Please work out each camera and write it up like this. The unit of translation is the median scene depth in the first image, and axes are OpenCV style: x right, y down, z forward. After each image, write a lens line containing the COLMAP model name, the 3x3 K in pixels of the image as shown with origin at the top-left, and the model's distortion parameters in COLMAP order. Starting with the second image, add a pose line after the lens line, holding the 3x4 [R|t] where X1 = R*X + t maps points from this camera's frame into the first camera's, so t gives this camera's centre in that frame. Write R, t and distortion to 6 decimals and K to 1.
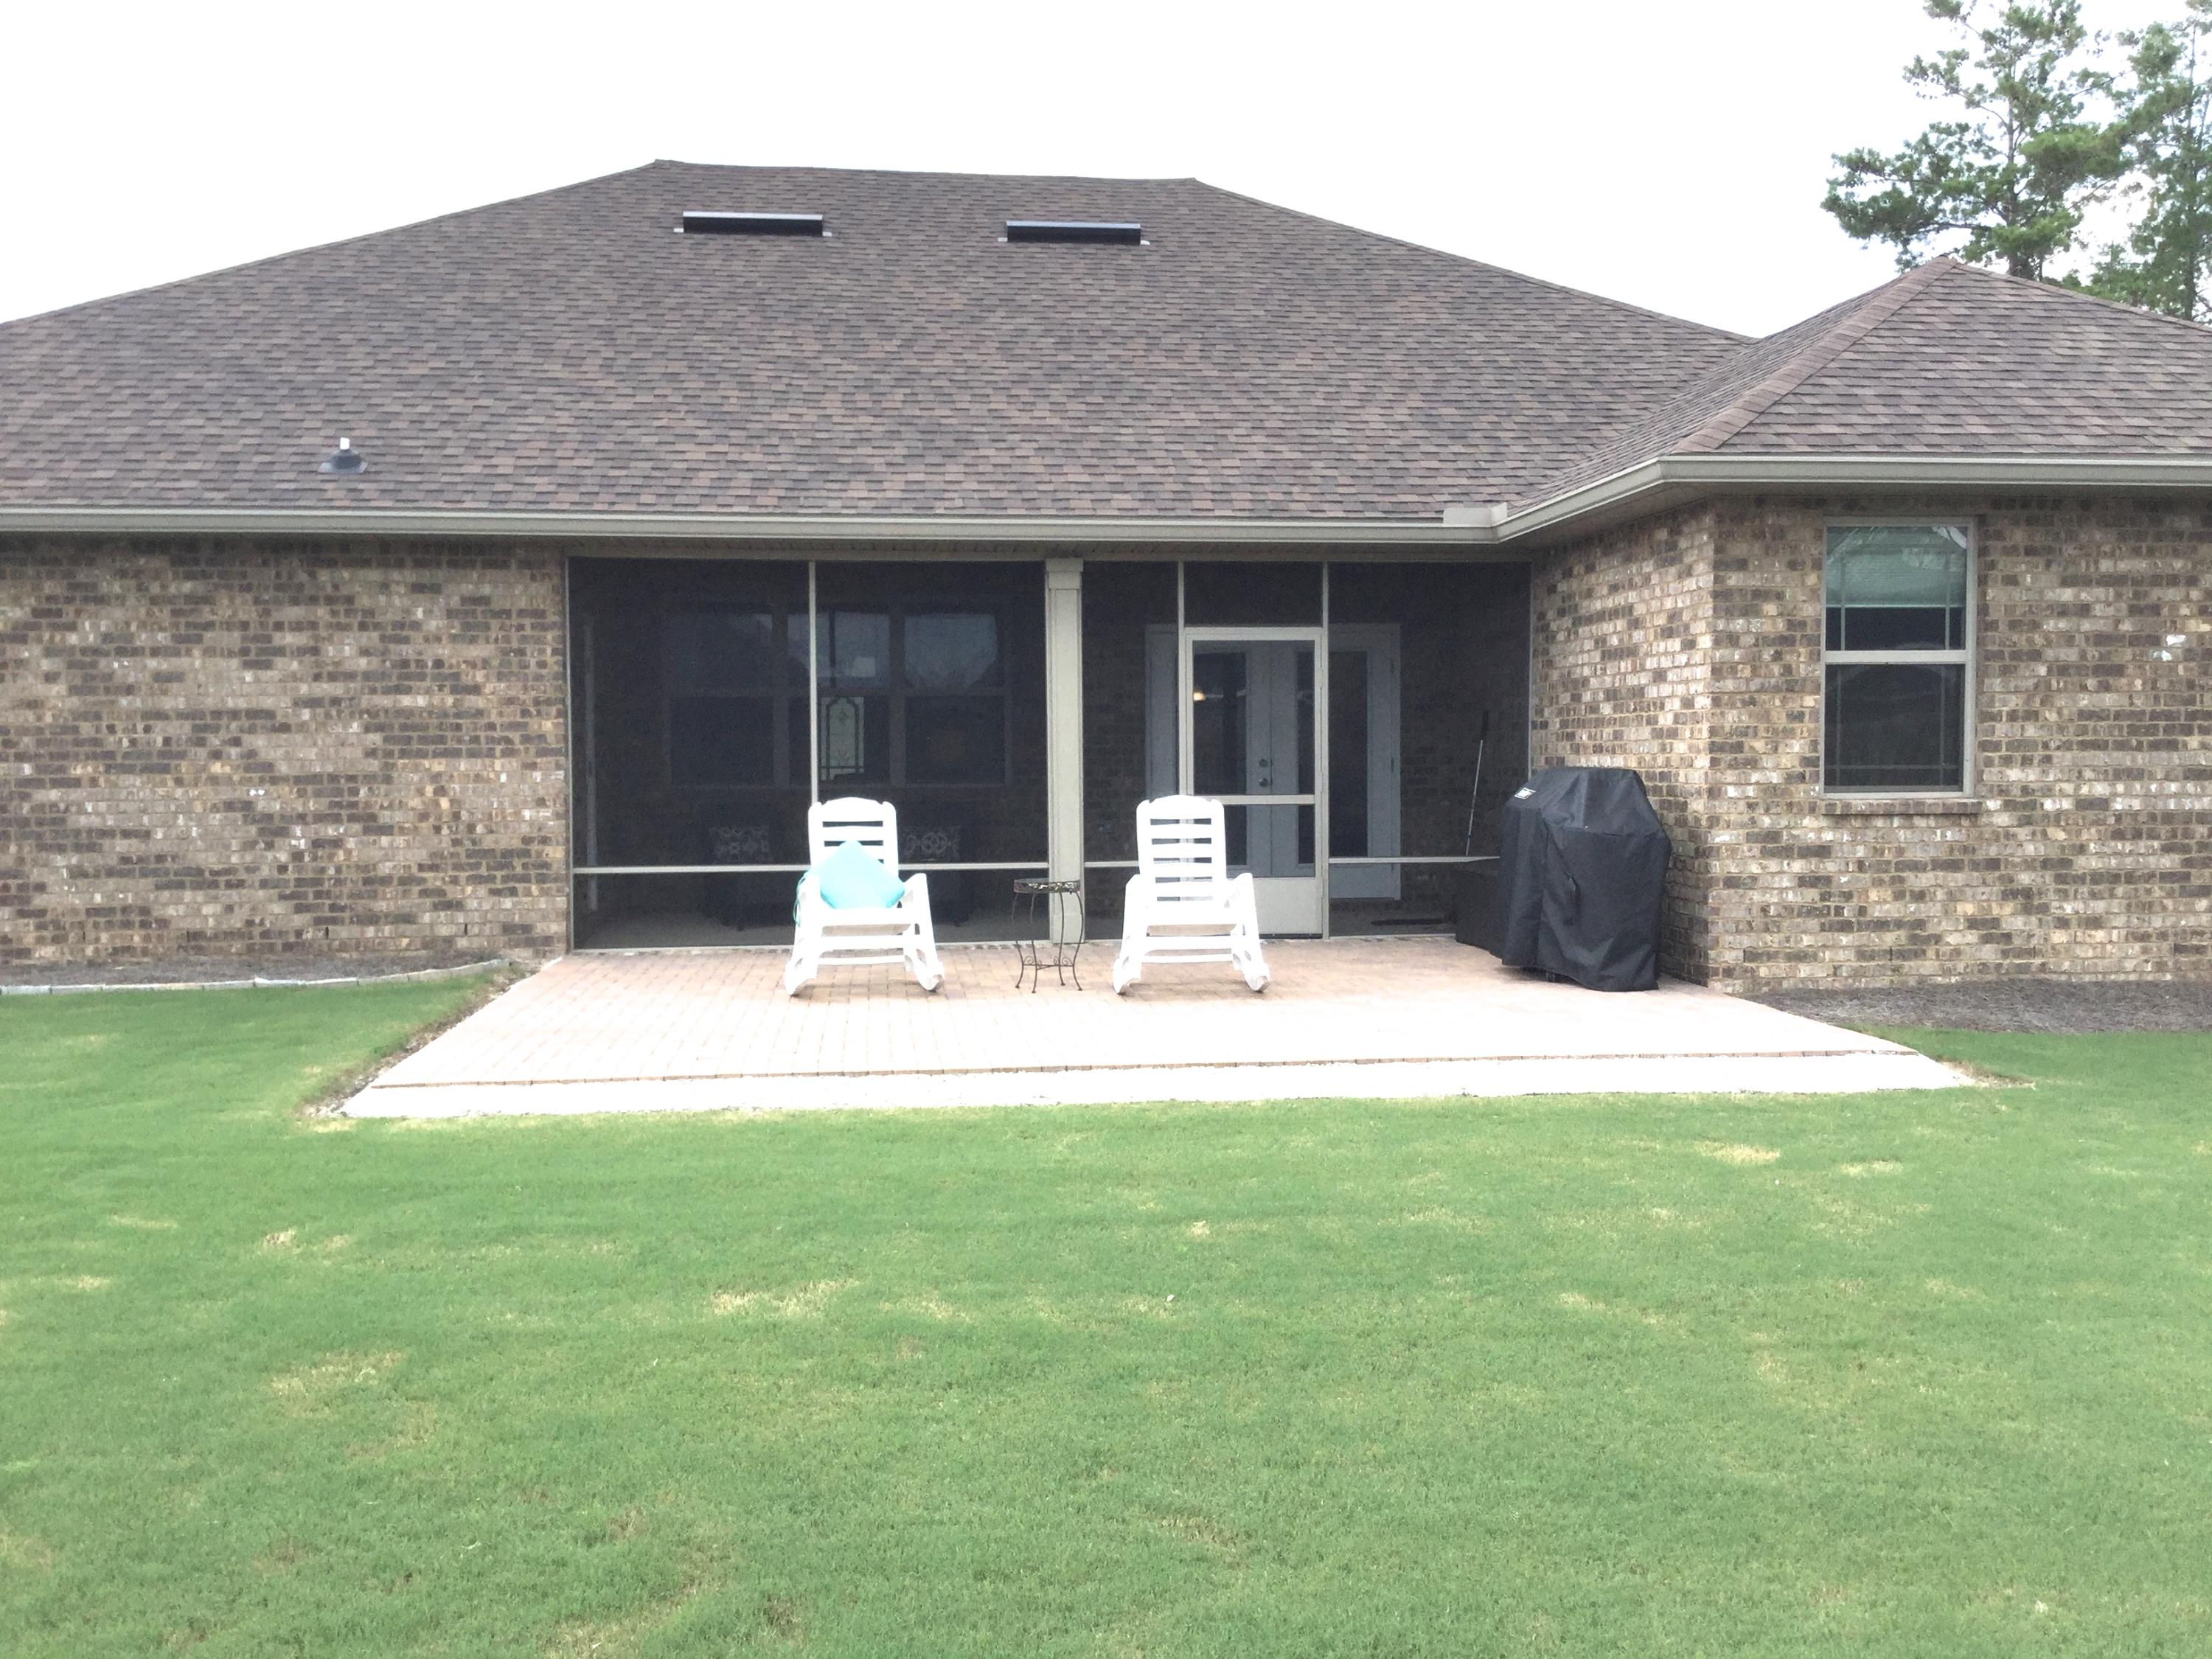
lens RADIAL K [[2120.9, 0, 1106.0], [0, 2120.9, 829.5], [0, 0, 1]] dist [0.162016, -0.480626]
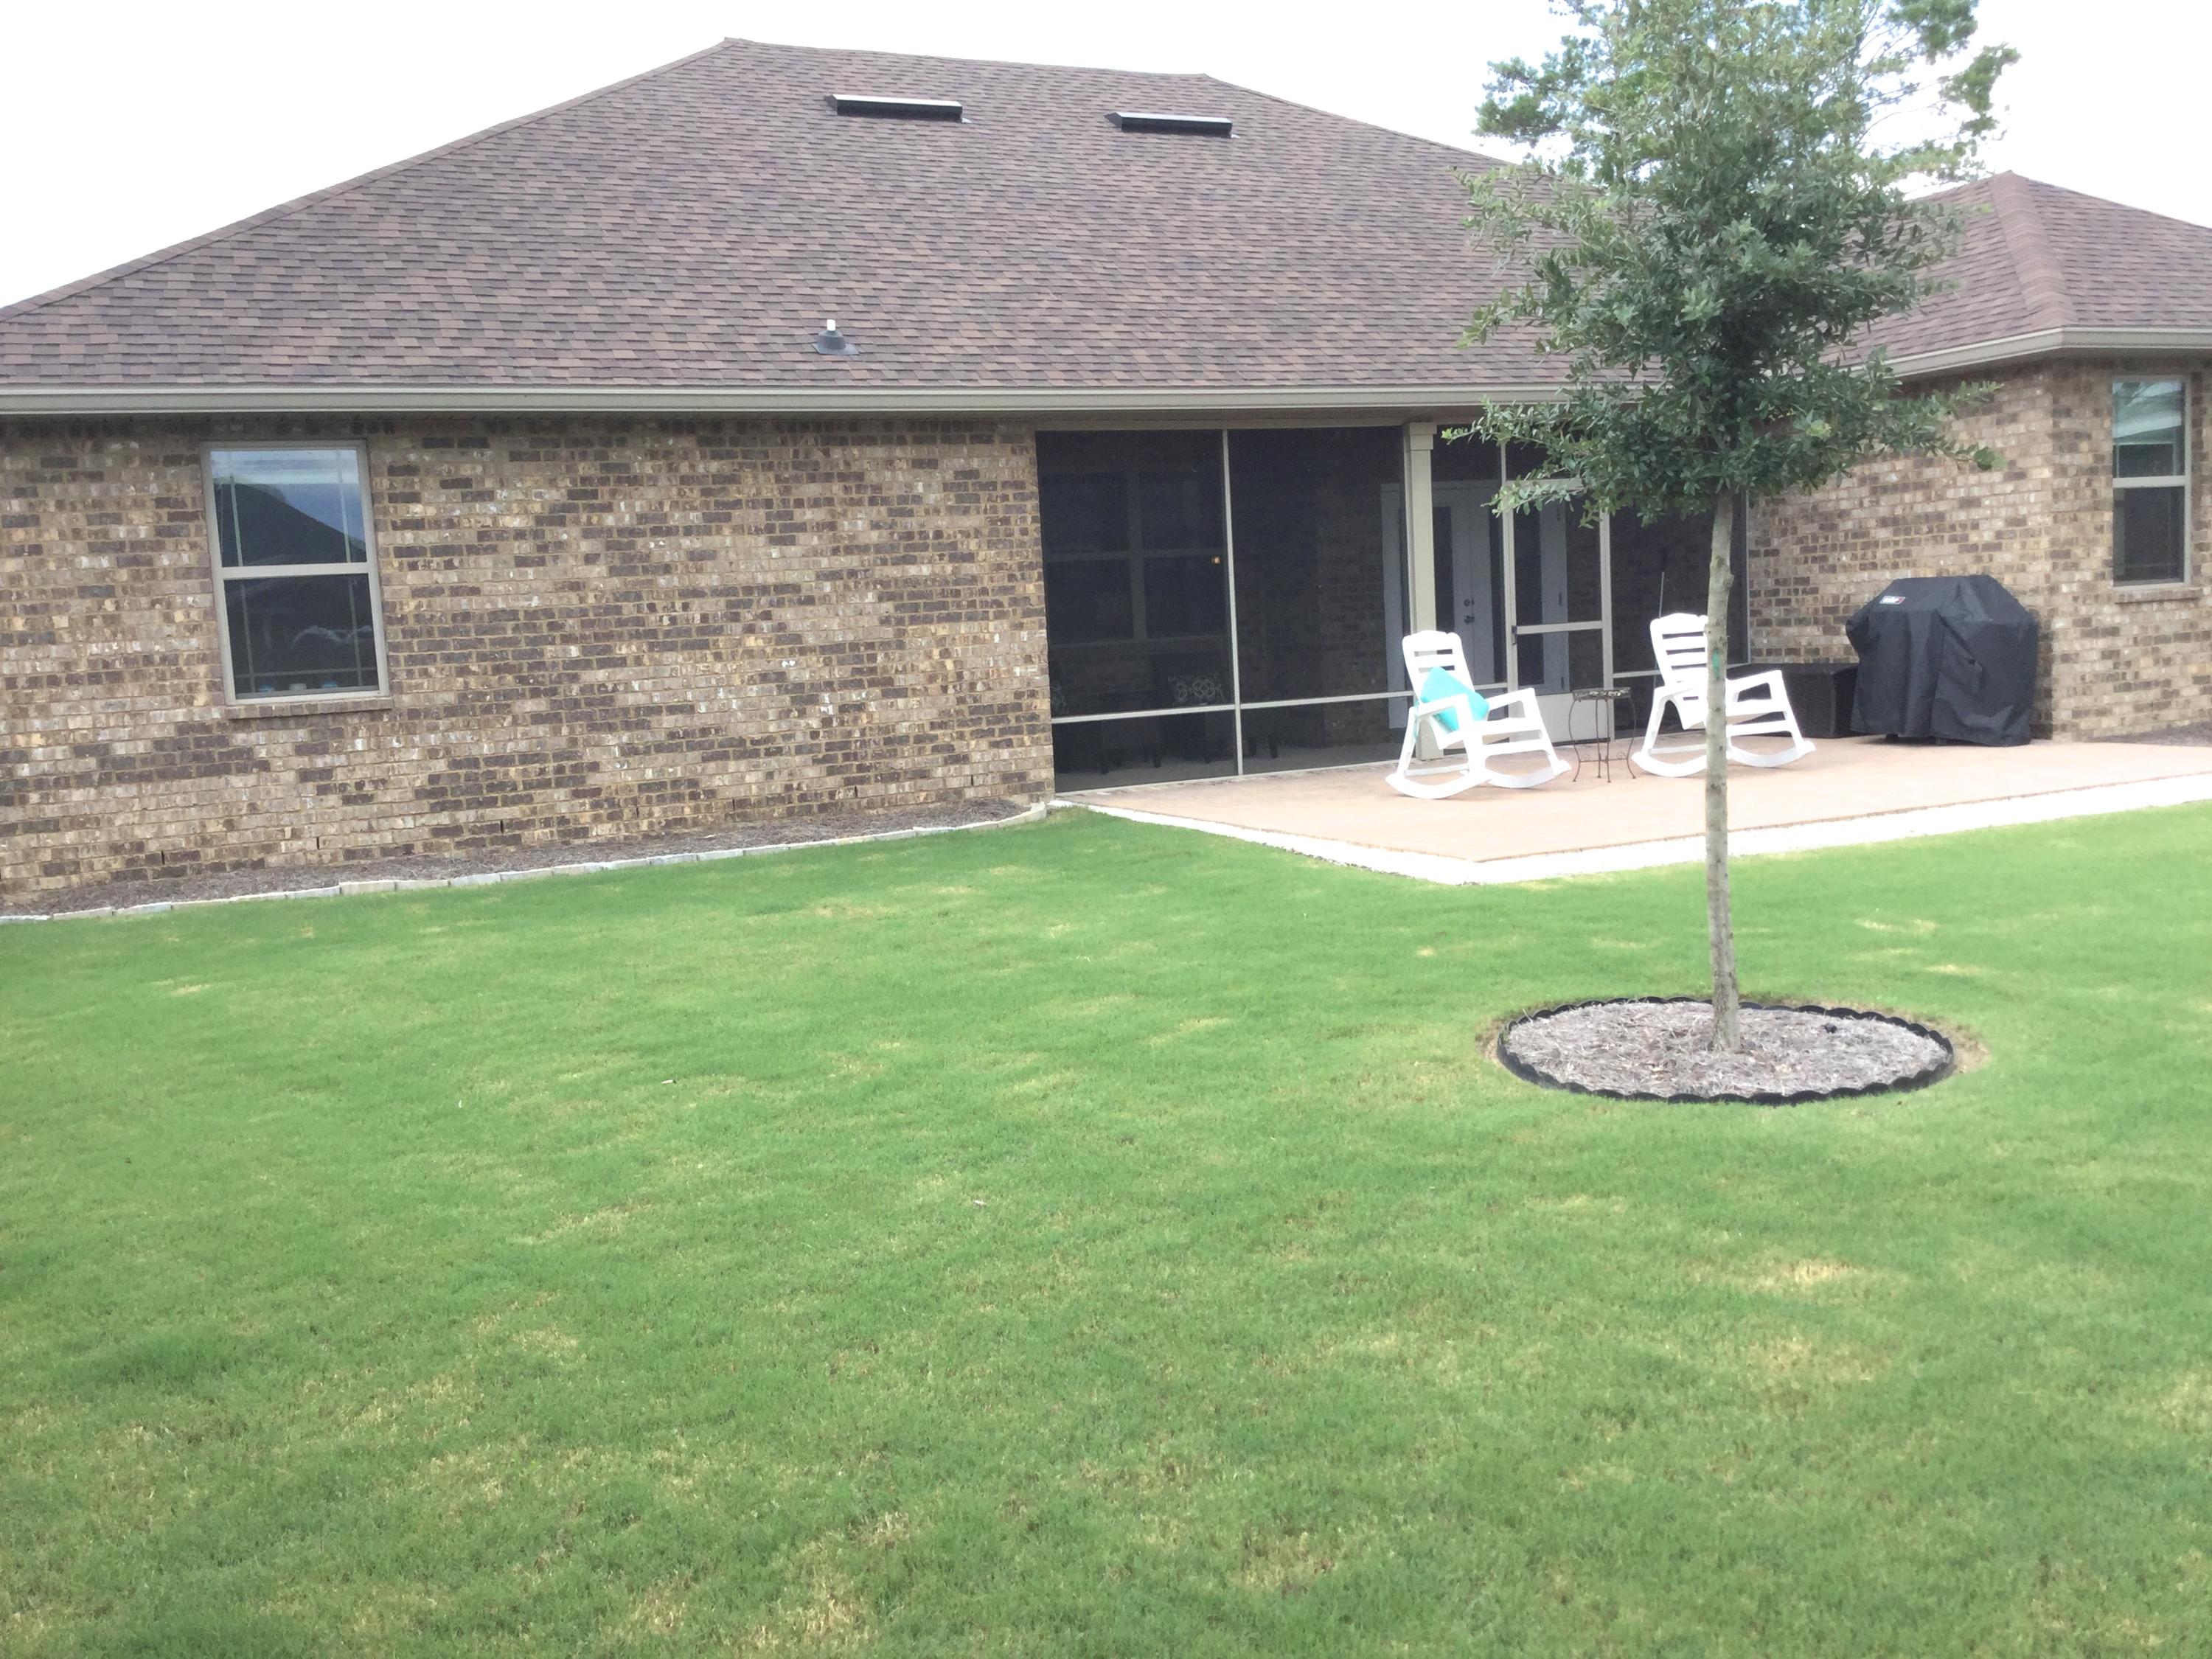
lens RADIAL K [[2149.8, 0, 1057.5], [0, 2149.8, 859.1], [0, 0, 1]] dist [0.112776, -0.261878]
pose [[0.941005, -0.083639, 0.327892, -0.622814], [0.062975, 0.995330, 0.073158, 0.009259], [-0.332480, -0.048193, 0.941878, -0.043371]]
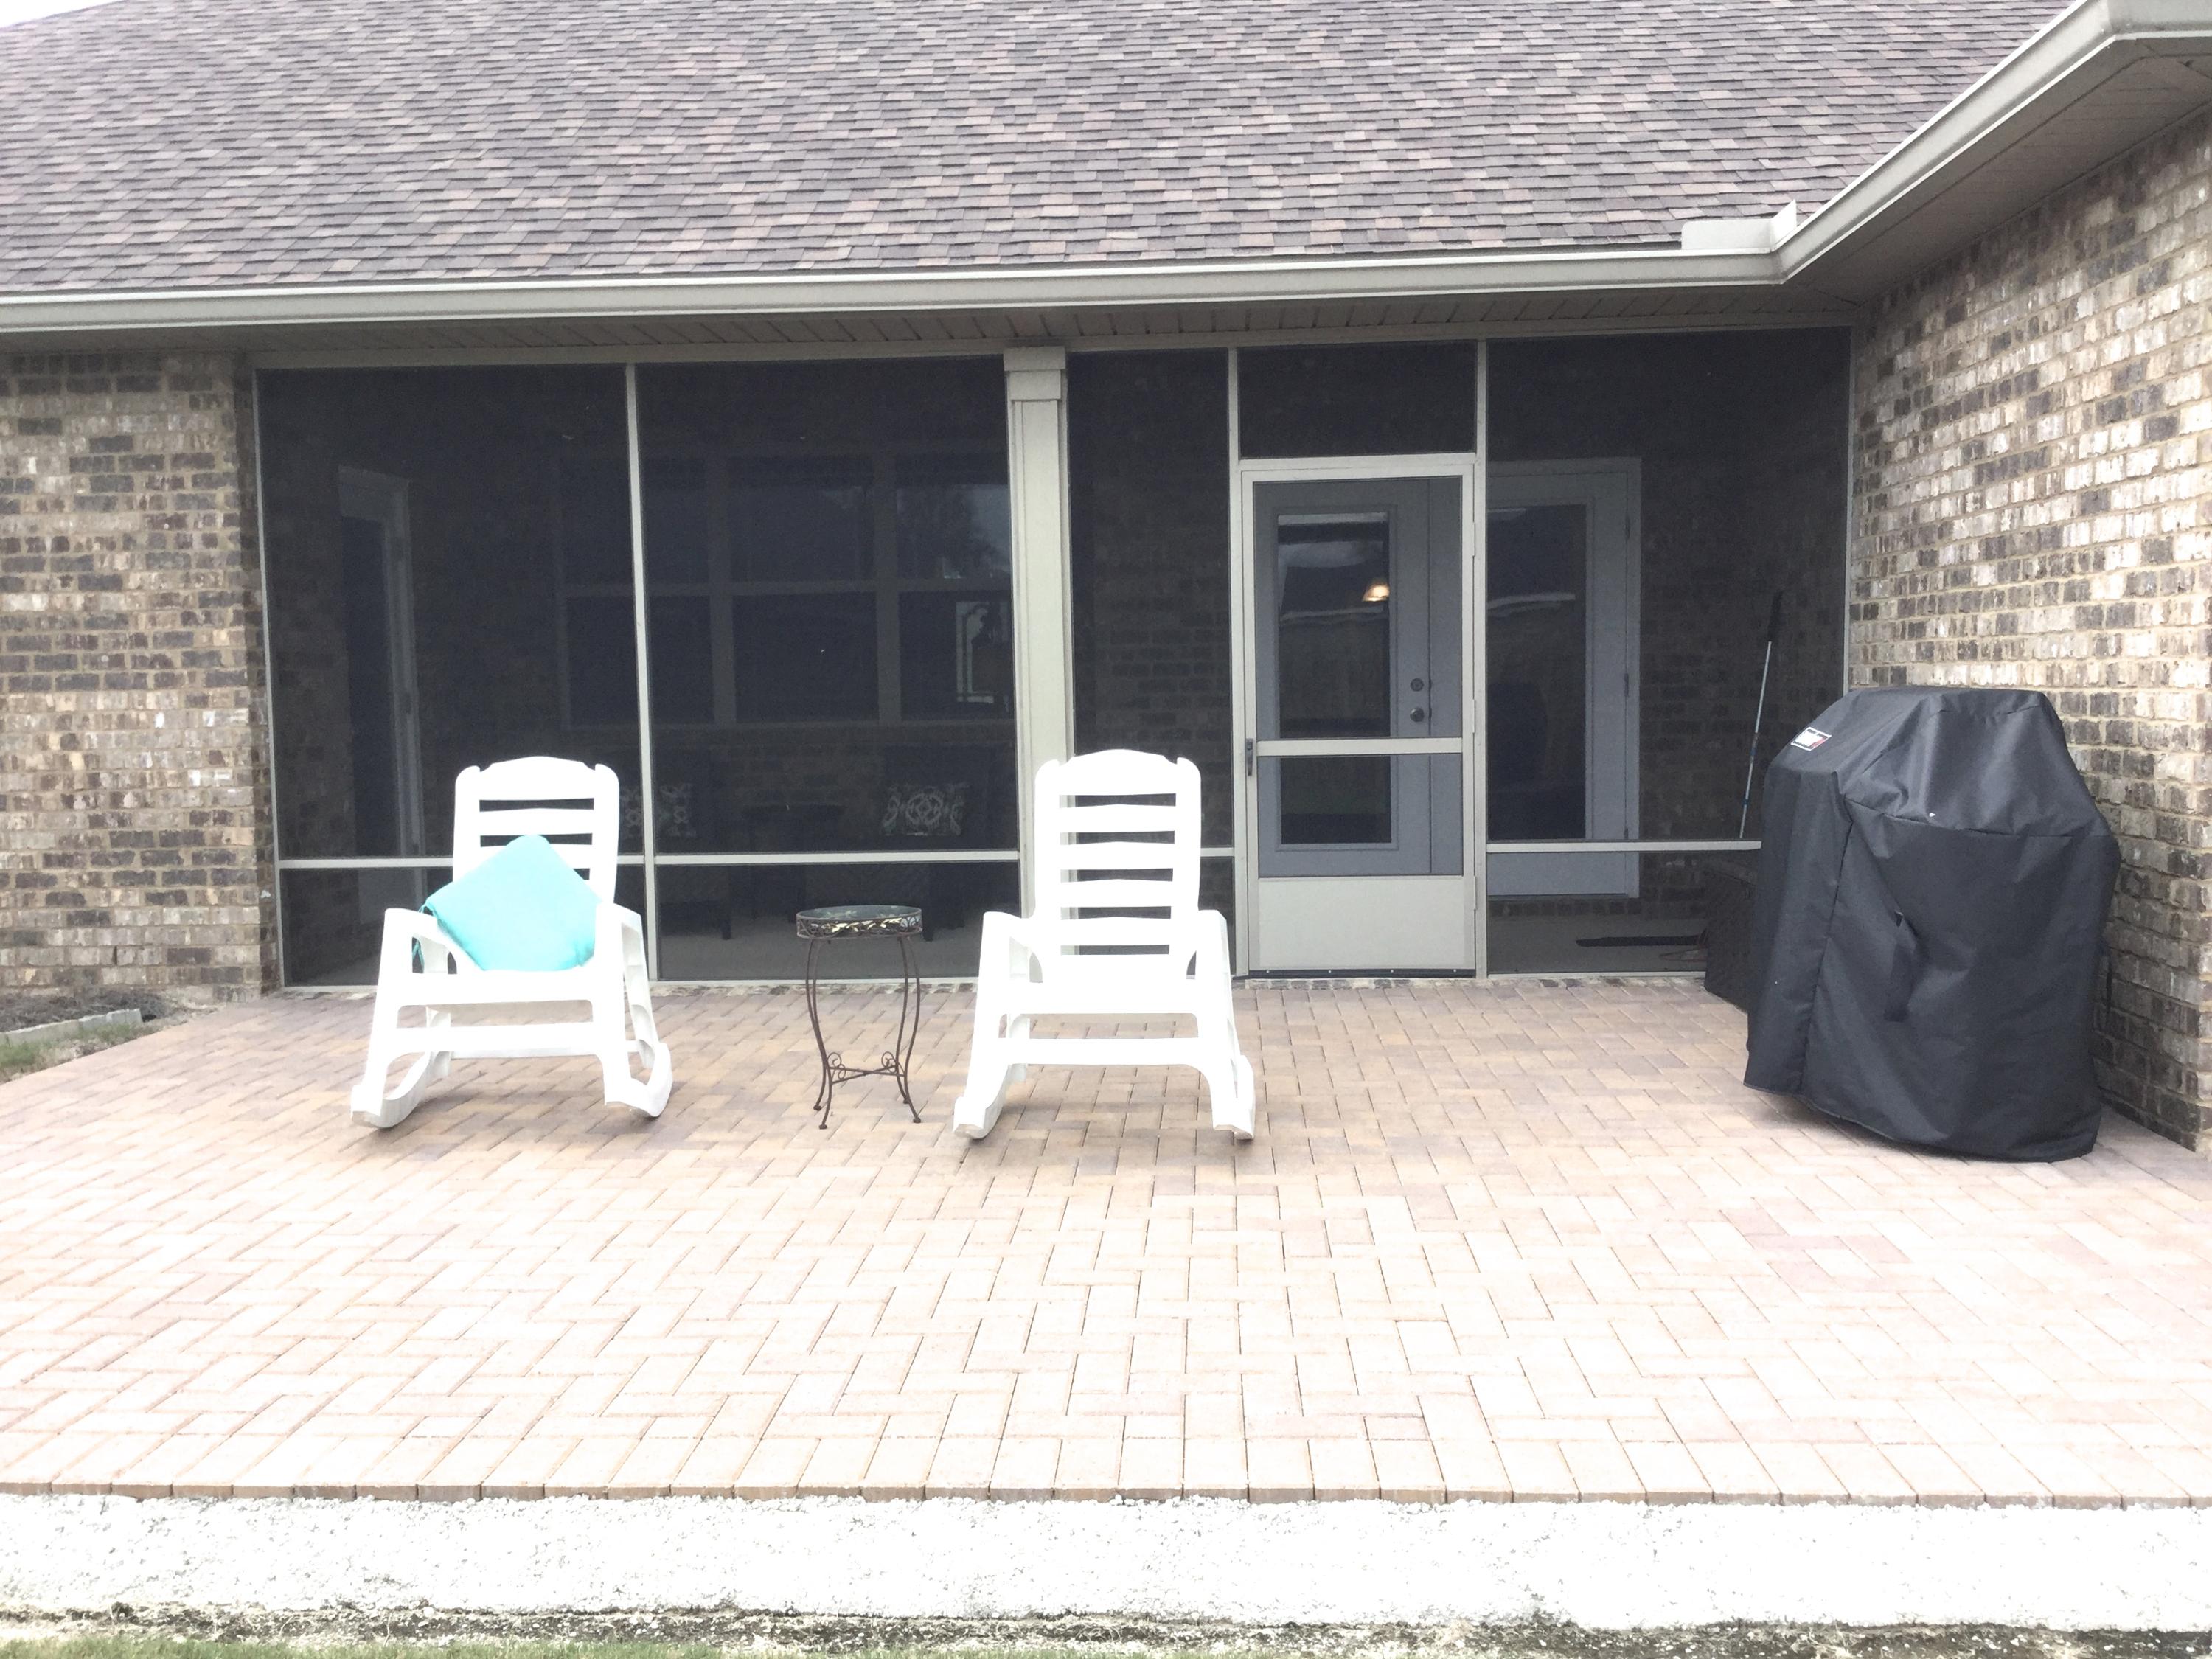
lens RADIAL K [[2090.9, 0, 1106.0], [0, 2090.9, 829.5], [0, 0, 1]] dist [0.098204, -0.228564]
pose [[0.985504, 0.000801, -0.169648, 0.104310], [0.005808, 0.999243, 0.038459, -0.014309], [0.169551, -0.038887, 0.984754, 0.428162]]
